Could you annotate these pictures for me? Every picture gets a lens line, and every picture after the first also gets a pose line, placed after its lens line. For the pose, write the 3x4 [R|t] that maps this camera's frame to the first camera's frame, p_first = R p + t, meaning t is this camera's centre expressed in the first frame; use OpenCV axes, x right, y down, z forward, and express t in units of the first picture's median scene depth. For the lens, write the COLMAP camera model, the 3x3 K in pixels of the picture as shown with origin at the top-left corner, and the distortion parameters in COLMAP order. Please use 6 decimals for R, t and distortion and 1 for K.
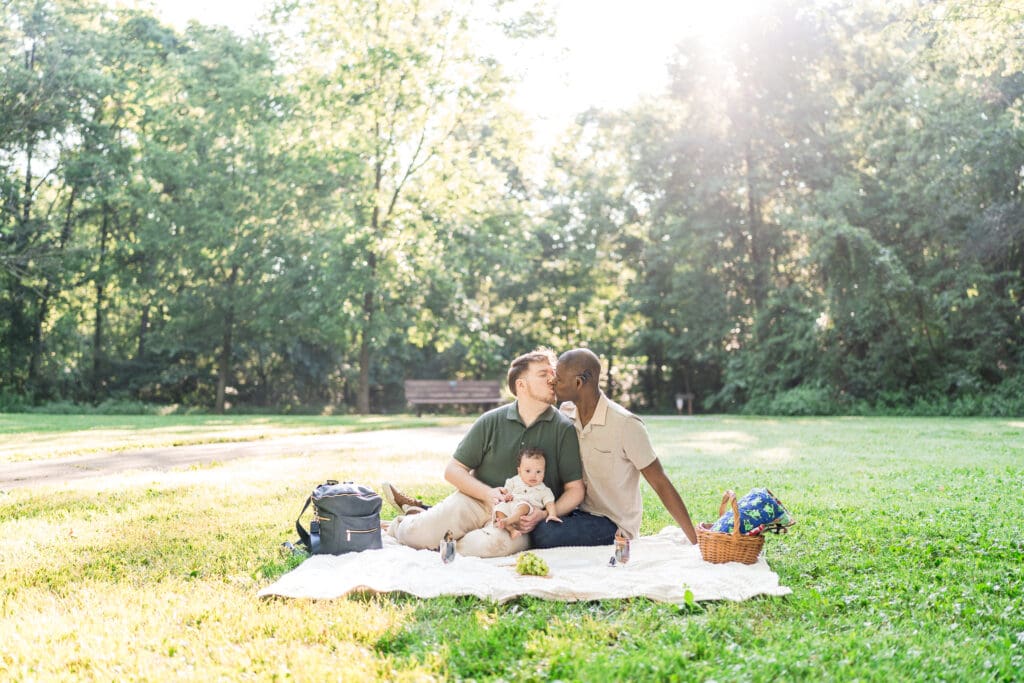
lens RADIAL K [[968.3, 0, 512.0], [0, 968.3, 341.5], [0, 0, 1]] dist [0.048661, 0.002173]
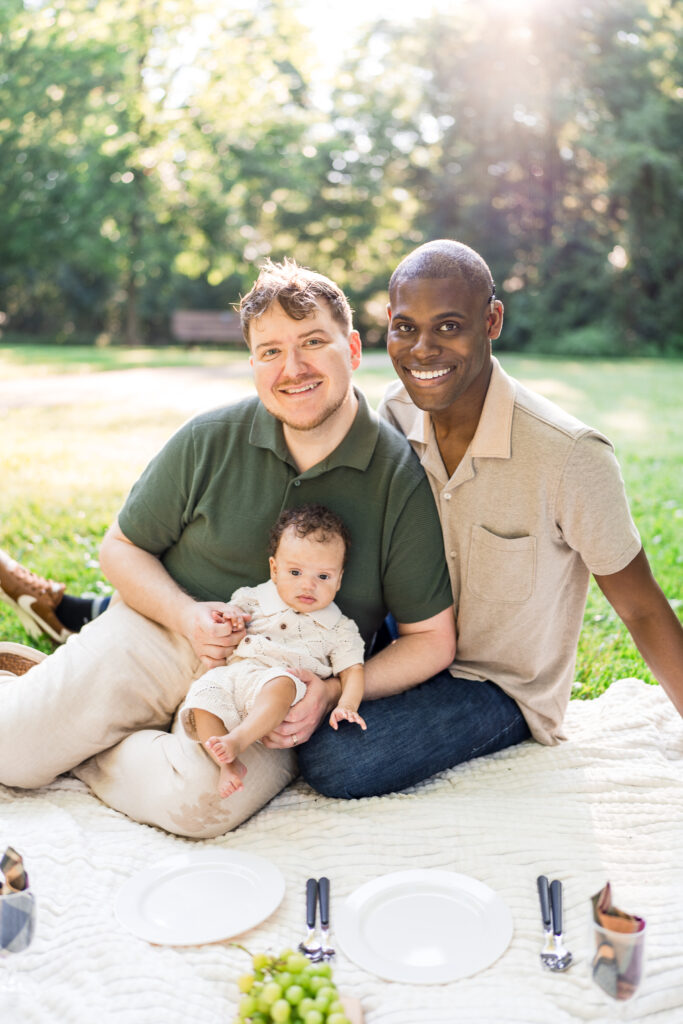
lens RADIAL K [[897.1, 0, 339.2], [0, 897.1, 503.8], [0, 0, 1]] dist [0.007078, -0.004713]
pose [[0.998495, 0.011709, 0.053582, 0.002178], [-0.024489, 0.969329, 0.244542, 0.003365], [-0.049075, -0.245486, 0.968157, 0.102031]]
